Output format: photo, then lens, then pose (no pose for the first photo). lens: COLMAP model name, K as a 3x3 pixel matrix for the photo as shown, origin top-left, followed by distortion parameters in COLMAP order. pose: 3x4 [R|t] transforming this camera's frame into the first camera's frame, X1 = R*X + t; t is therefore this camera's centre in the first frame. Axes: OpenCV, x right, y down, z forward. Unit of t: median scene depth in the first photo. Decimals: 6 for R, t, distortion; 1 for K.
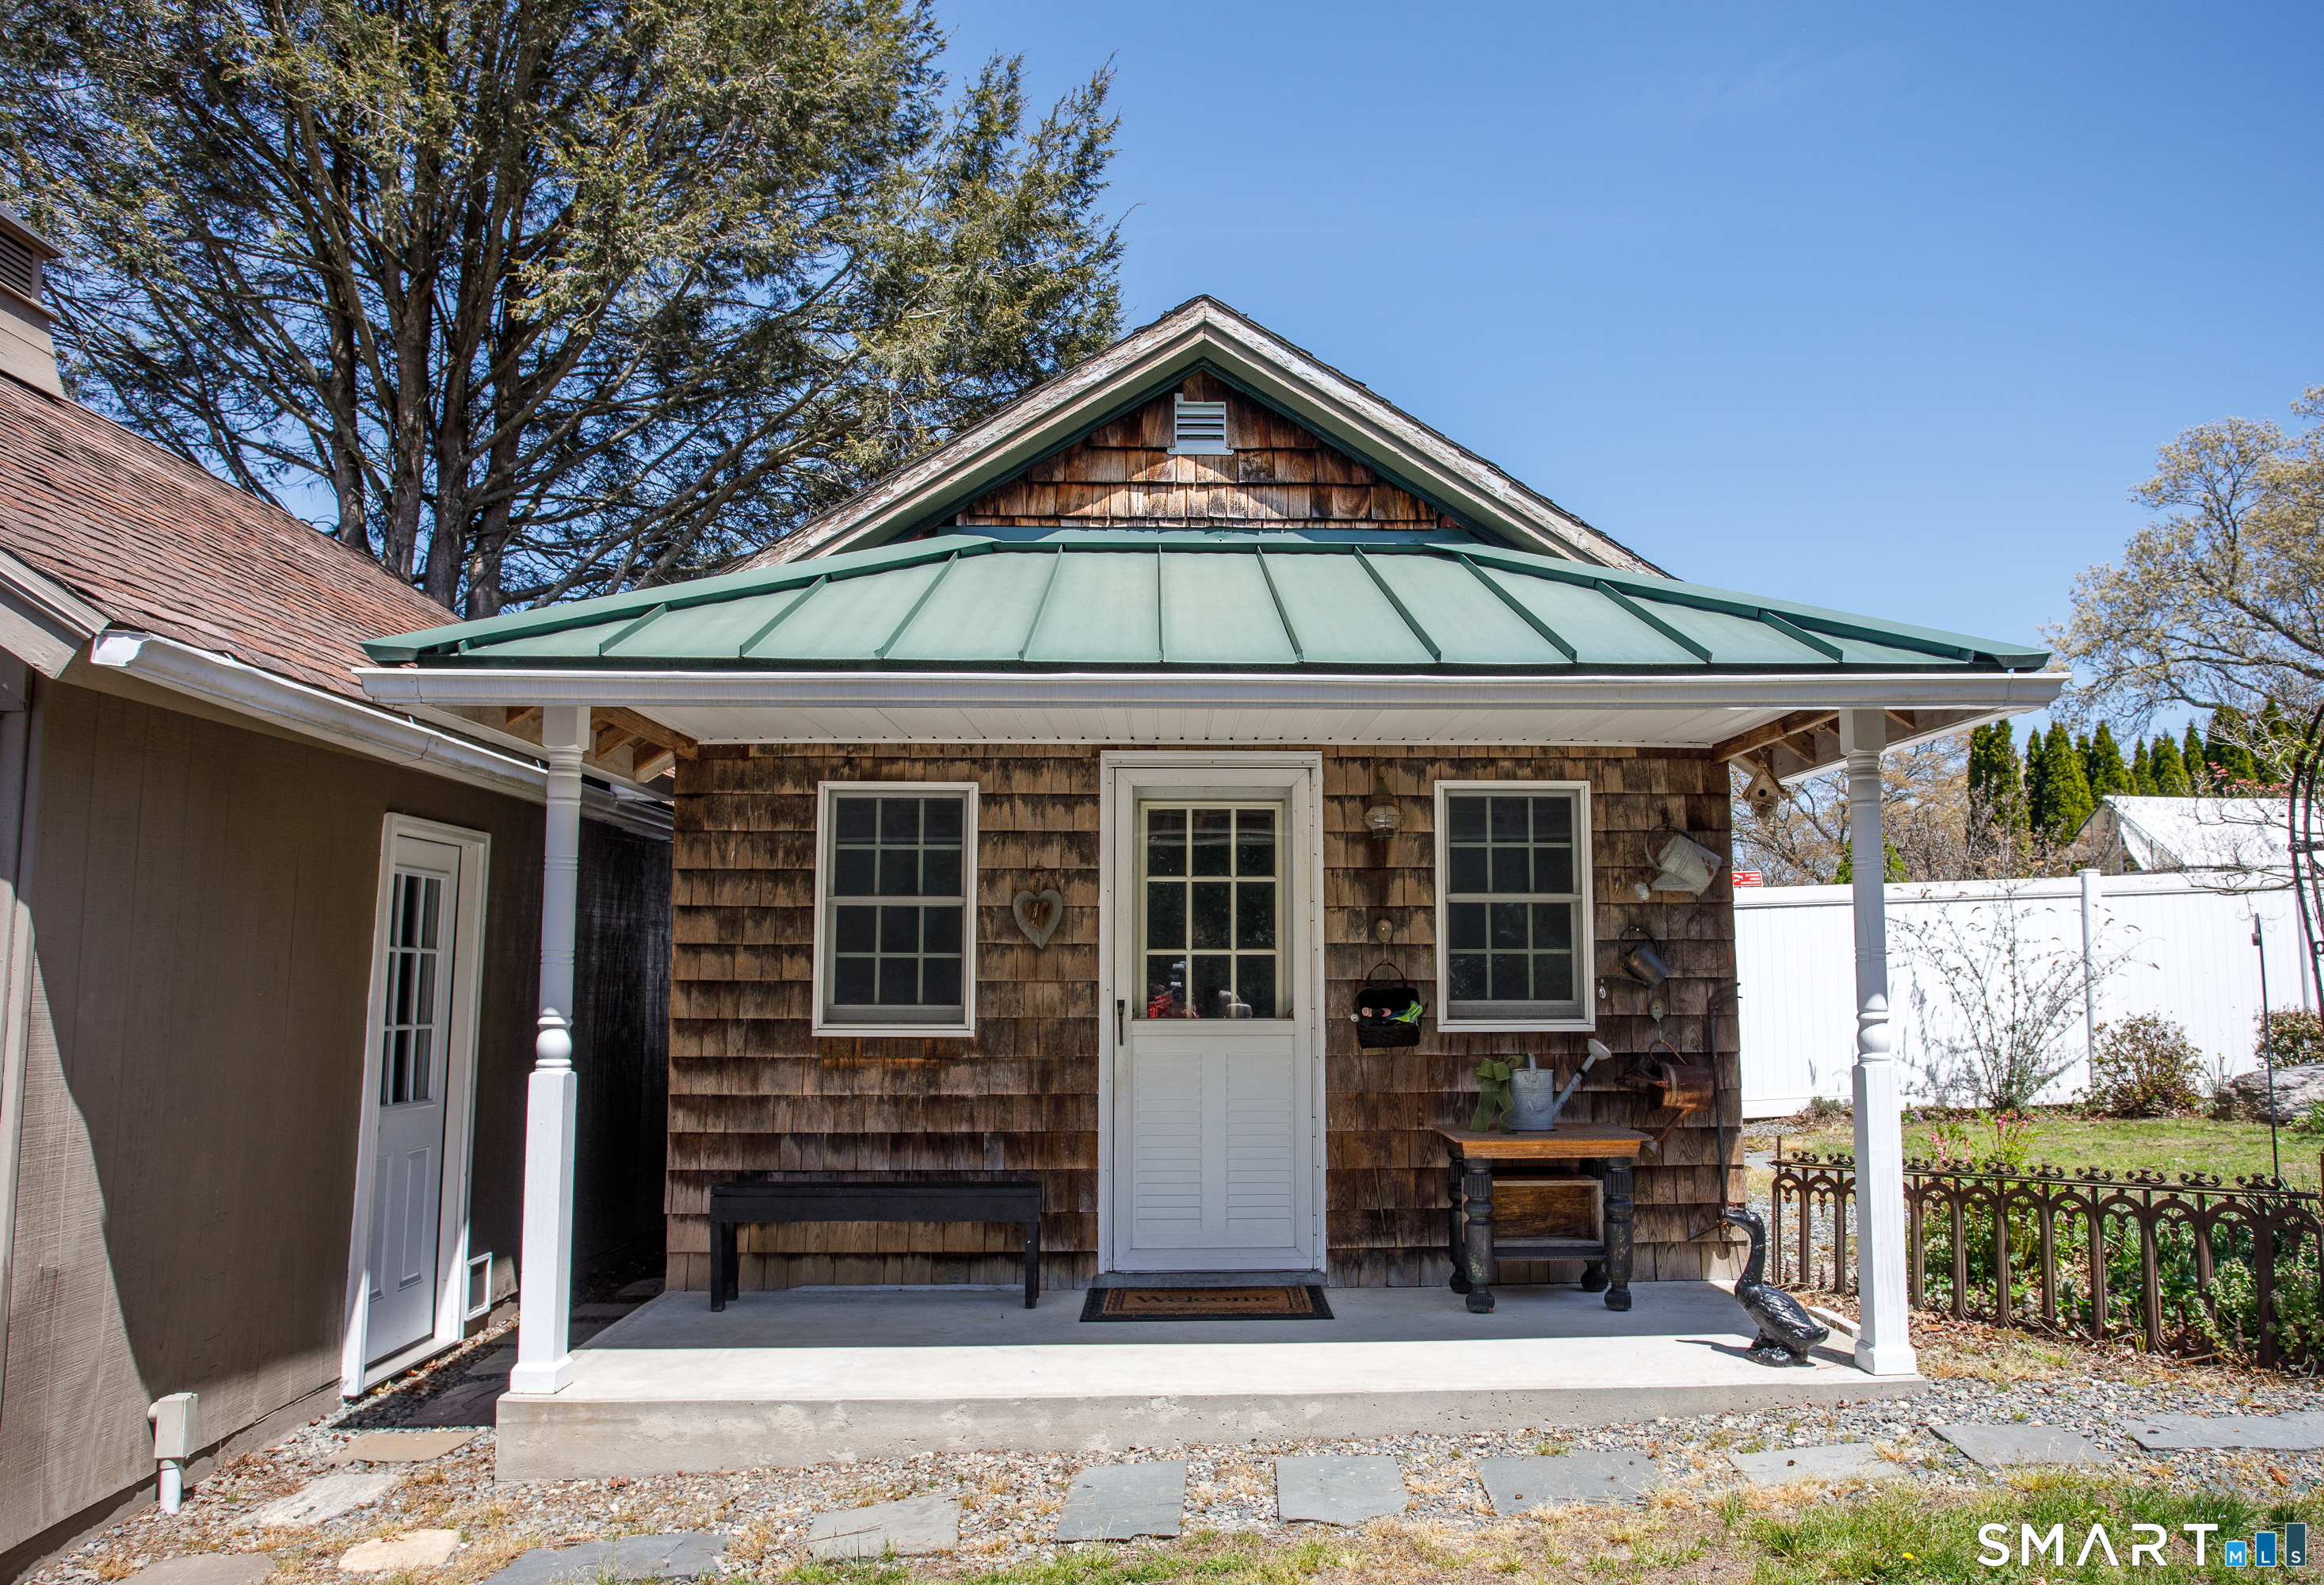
lens RADIAL K [[1717.4, 0, 1162.0], [0, 1717.4, 792.5], [0, 0, 1]] dist [-0.082798, 0.080720]
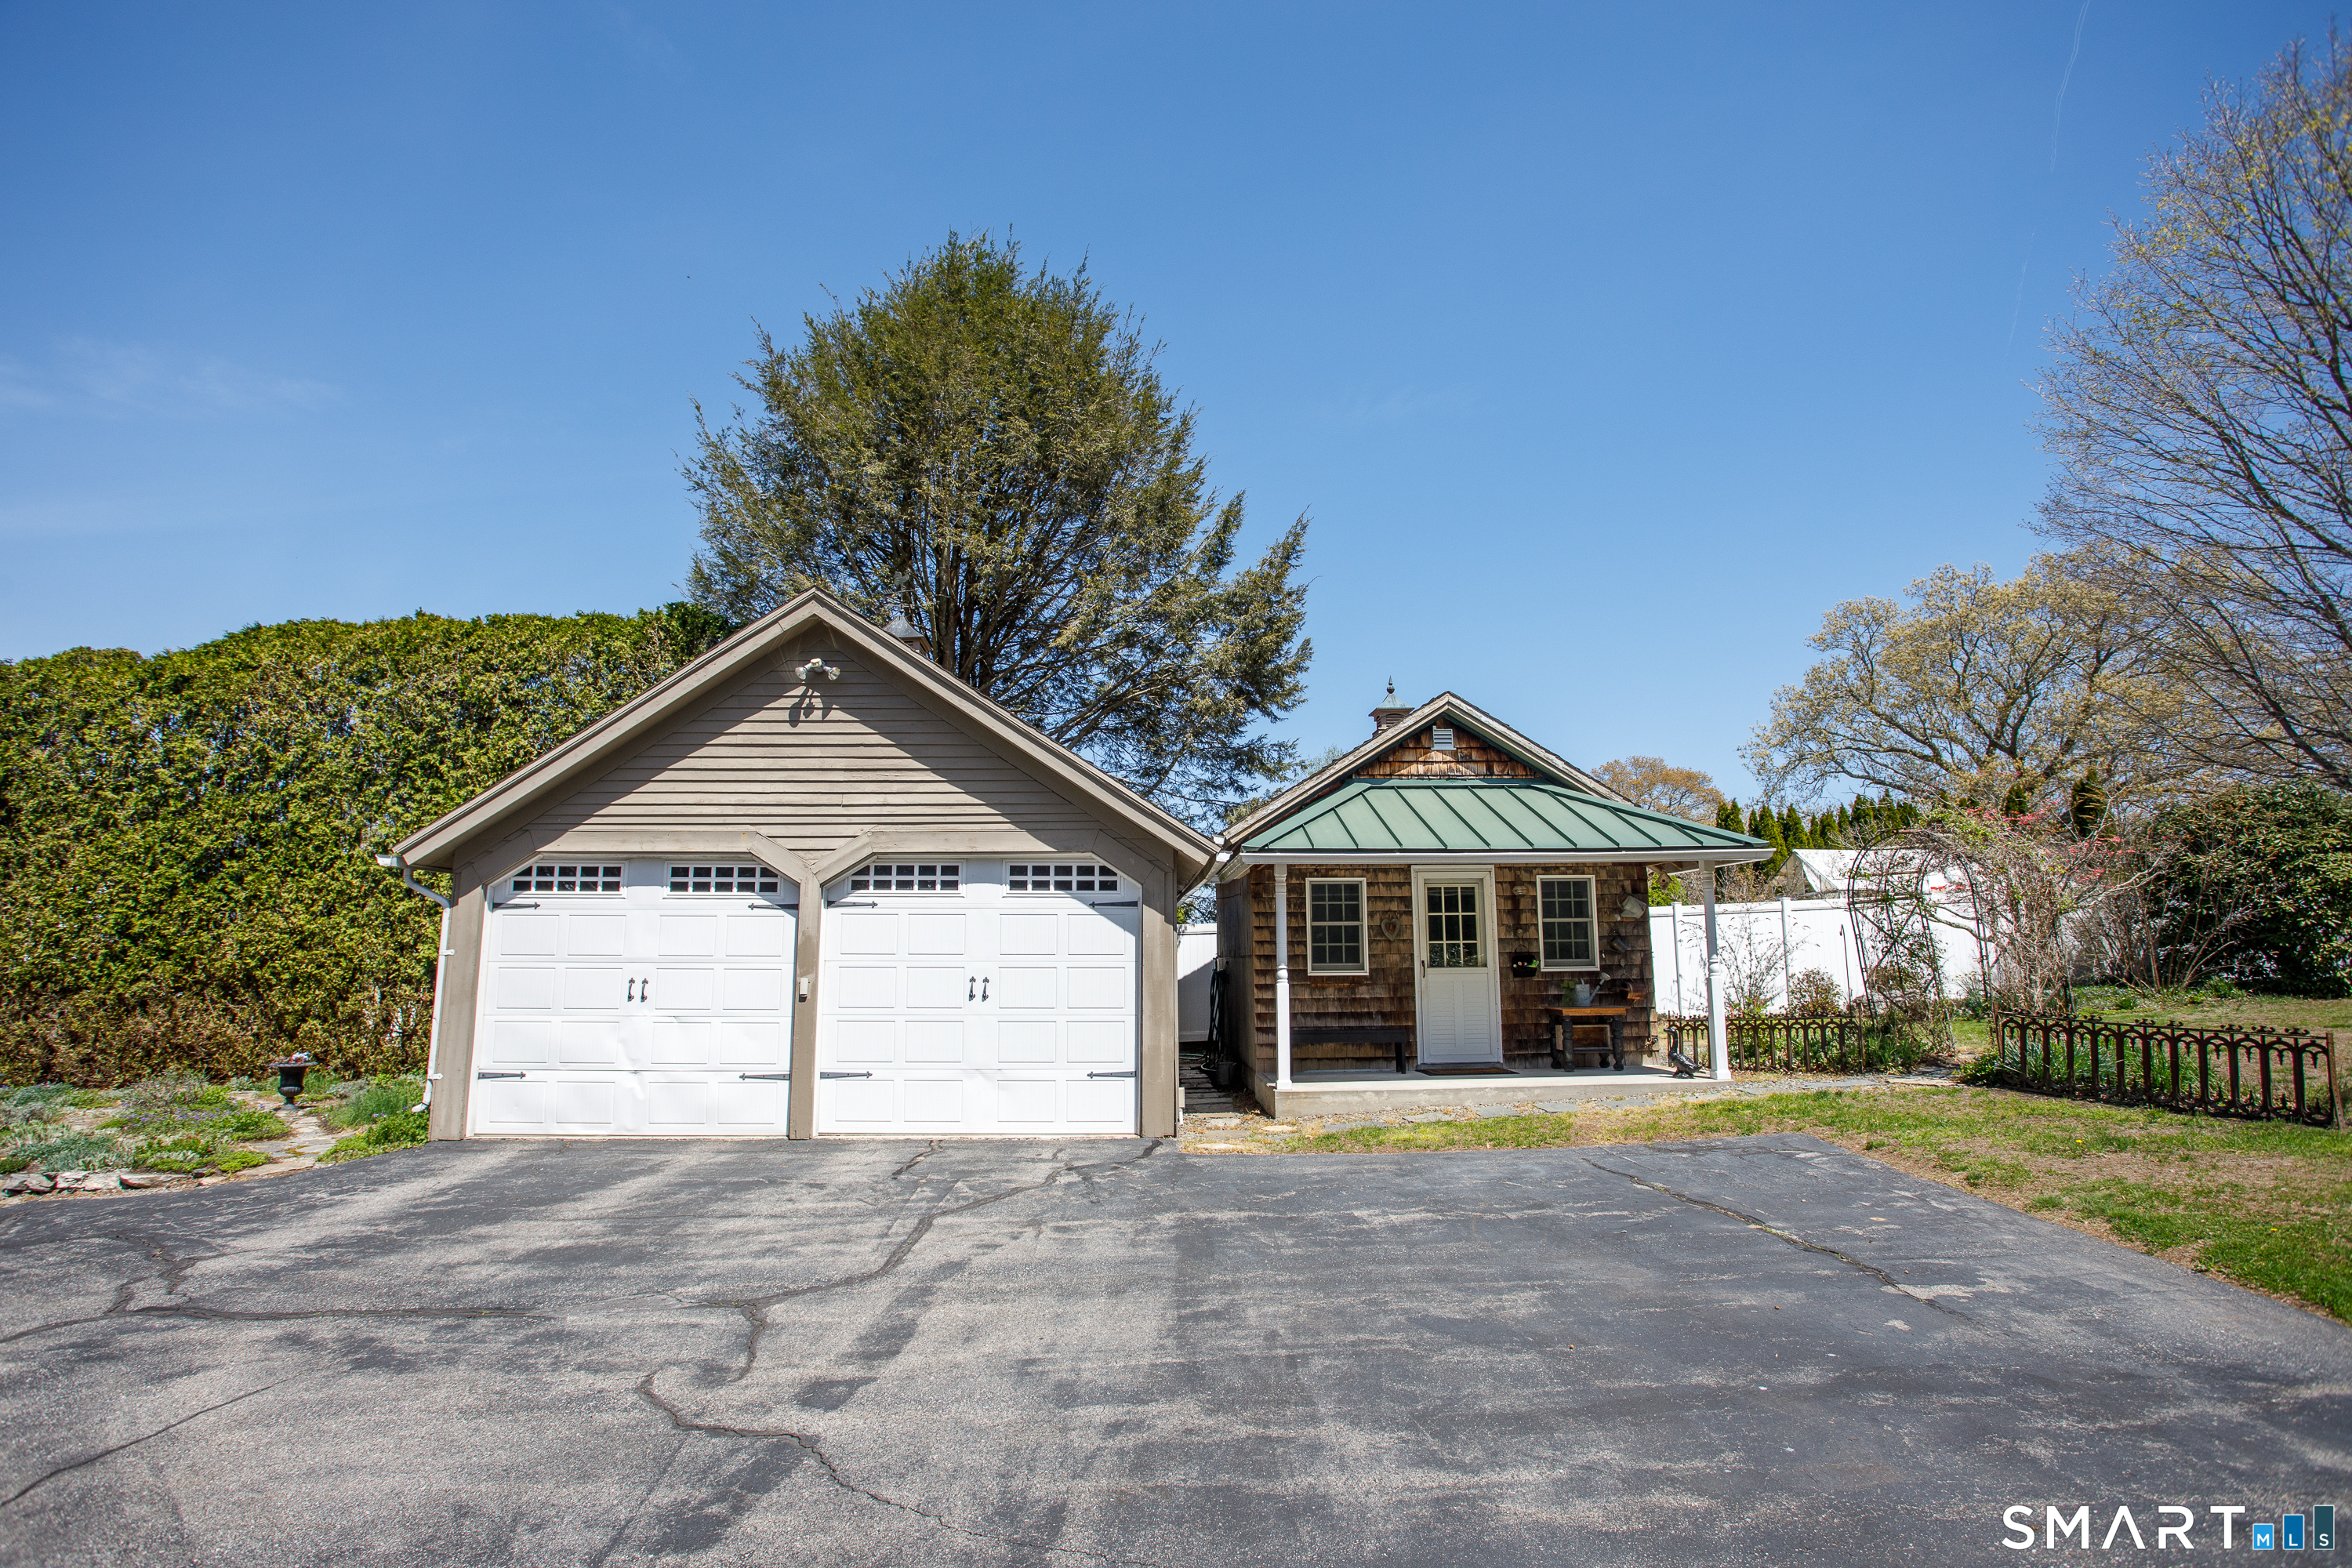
lens RADIAL K [[1151.0, 0, 1169.5], [0, 1151.0, 791.5], [0, 0, 1]] dist [-0.079272, 0.036542]
pose [[0.999980, -0.005475, 0.003053, -0.408849], [0.005590, 0.999221, -0.039078, -0.070515], [-0.002837, 0.039094, 0.999232, -0.751933]]
